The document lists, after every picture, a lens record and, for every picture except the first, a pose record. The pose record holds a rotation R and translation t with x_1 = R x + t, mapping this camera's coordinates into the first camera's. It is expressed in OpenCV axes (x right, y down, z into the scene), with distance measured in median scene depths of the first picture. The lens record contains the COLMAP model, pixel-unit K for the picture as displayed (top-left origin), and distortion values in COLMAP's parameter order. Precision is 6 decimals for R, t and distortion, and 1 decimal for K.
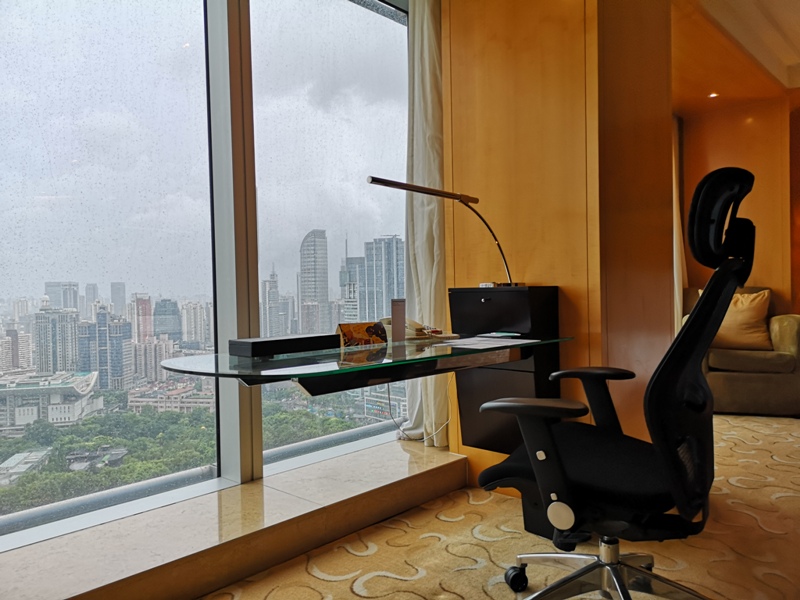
lens RADIAL K [[614.2, 0, 400.6], [0, 614.2, 297.9], [0, 0, 1]] dist [0.082134, -0.088154]
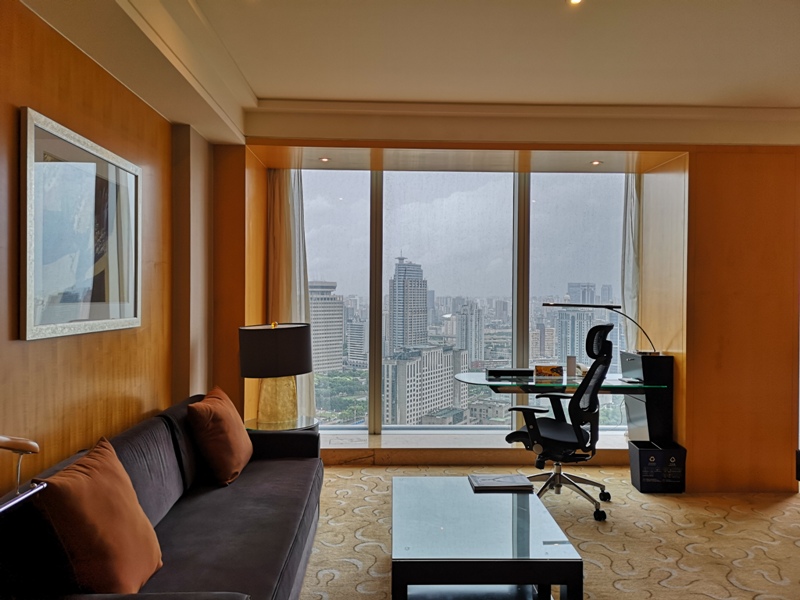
lens RADIAL K [[614.2, 0, 400.6], [0, 614.2, 297.9], [0, 0, 1]] dist [0.082134, -0.088154]
pose [[0.709189, 0.029391, -0.704406, 1.034299], [-0.031301, 0.999458, 0.010188, -0.193935], [0.704324, 0.014823, 0.709724, -0.863105]]
